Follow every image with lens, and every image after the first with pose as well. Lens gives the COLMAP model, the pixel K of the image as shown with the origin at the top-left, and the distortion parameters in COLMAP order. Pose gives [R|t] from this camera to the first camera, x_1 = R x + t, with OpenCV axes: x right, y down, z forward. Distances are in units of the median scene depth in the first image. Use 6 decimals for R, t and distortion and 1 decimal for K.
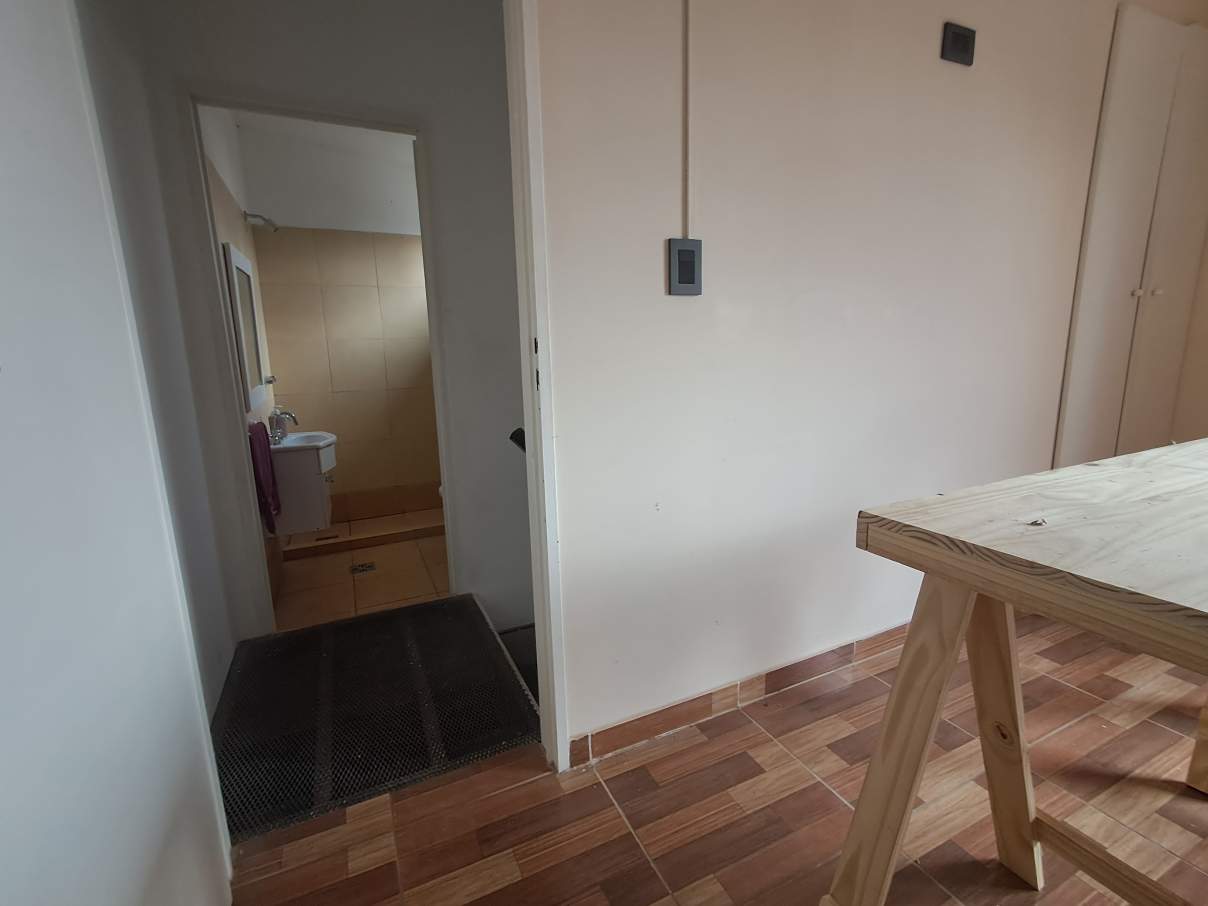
lens RADIAL K [[548.2, 0, 598.3], [0, 548.2, 453.9], [0, 0, 1]] dist [0.006709, 0.000298]
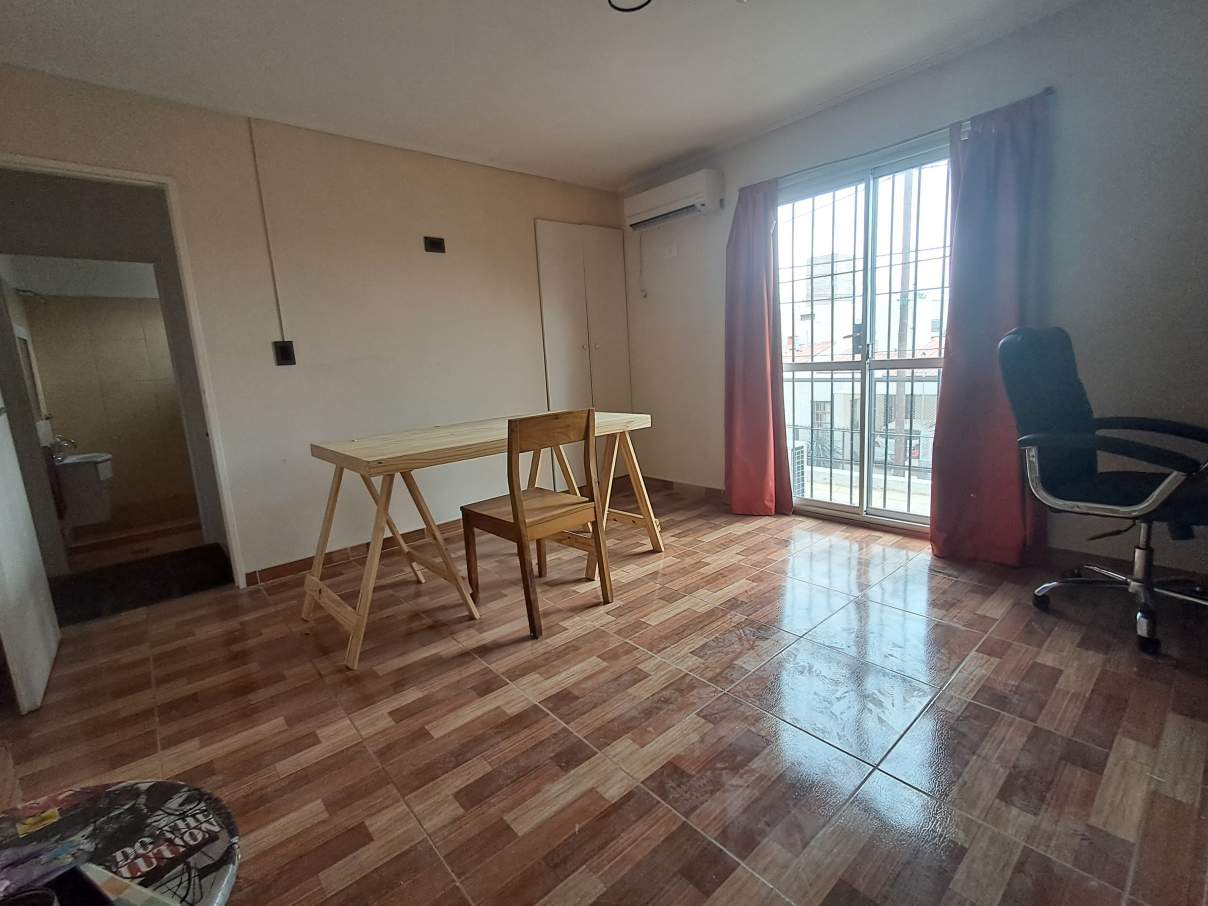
lens RADIAL K [[548.2, 0, 598.3], [0, 548.2, 453.9], [0, 0, 1]] dist [0.006709, 0.000298]
pose [[0.962689, -0.074240, 0.260226, 0.660564], [0.082714, 0.996336, -0.021750, 0.192490], [-0.257658, 0.042463, 0.965303, -1.269101]]
